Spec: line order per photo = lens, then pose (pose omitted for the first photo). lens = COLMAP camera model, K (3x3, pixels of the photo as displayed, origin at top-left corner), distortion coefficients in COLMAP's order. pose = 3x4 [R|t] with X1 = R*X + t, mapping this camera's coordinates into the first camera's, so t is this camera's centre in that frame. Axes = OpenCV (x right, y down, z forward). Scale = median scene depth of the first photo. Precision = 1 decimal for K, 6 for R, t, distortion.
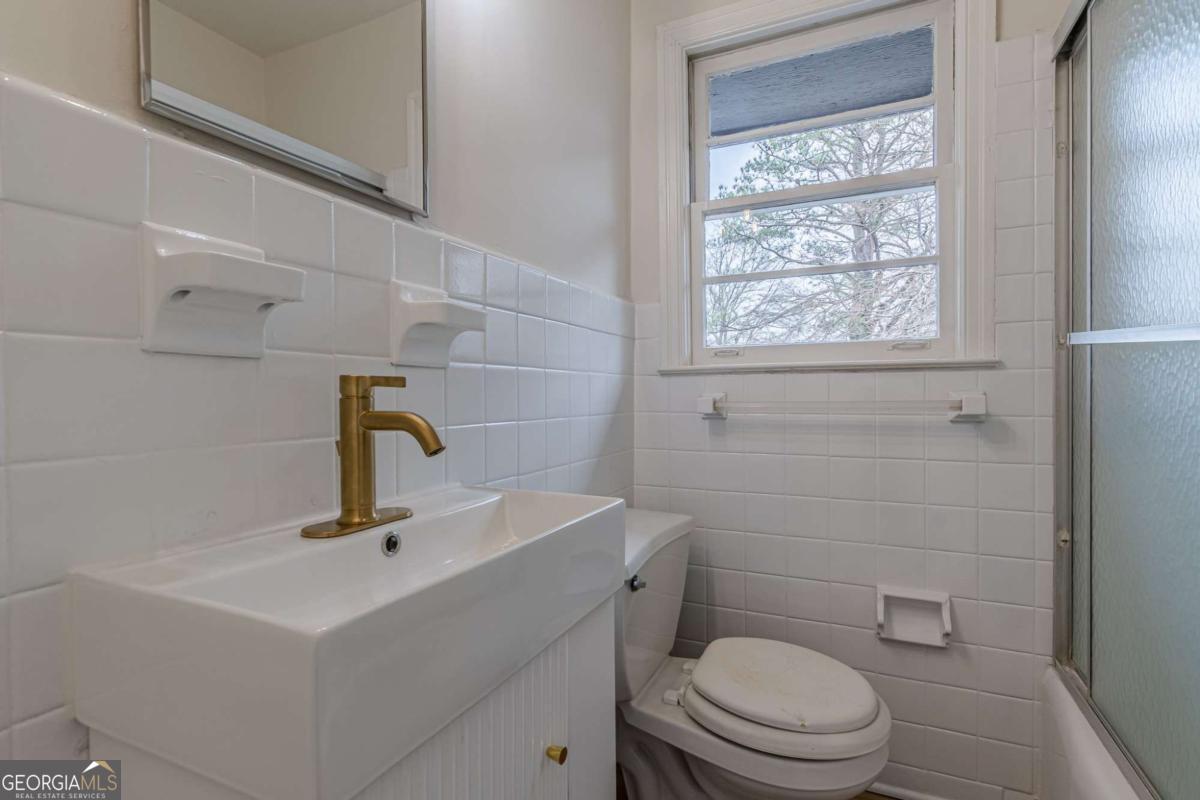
lens RADIAL K [[585.9, 0, 600.0], [0, 585.9, 400.0], [0, 0, 1]] dist [-0.002866, -0.000438]
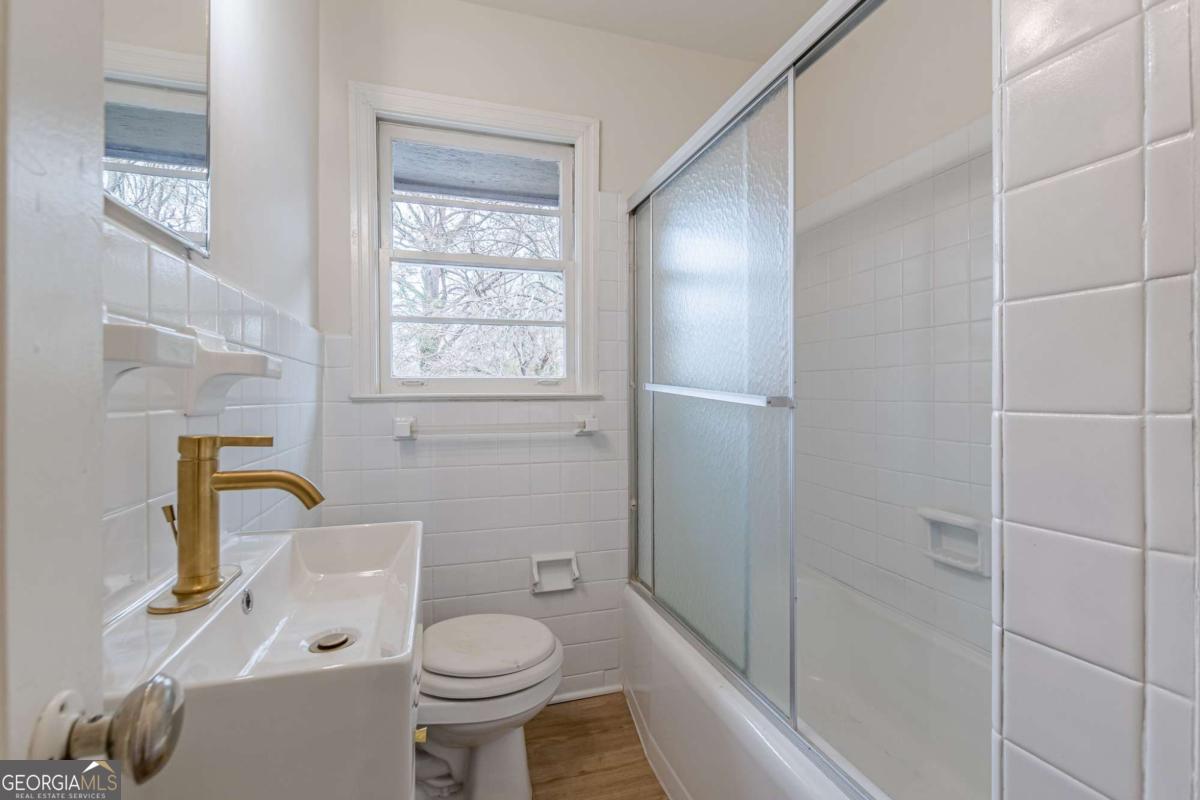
lens RADIAL K [[536.1, 0, 596.9], [0, 536.1, 397.7], [0, 0, 1]] dist [0.012437, -0.006316]
pose [[0.743289, -0.000119, 0.668971, -0.271046], [0.006092, 0.999960, -0.006590, -0.049274], [-0.668943, 0.008974, 0.743260, -0.051370]]
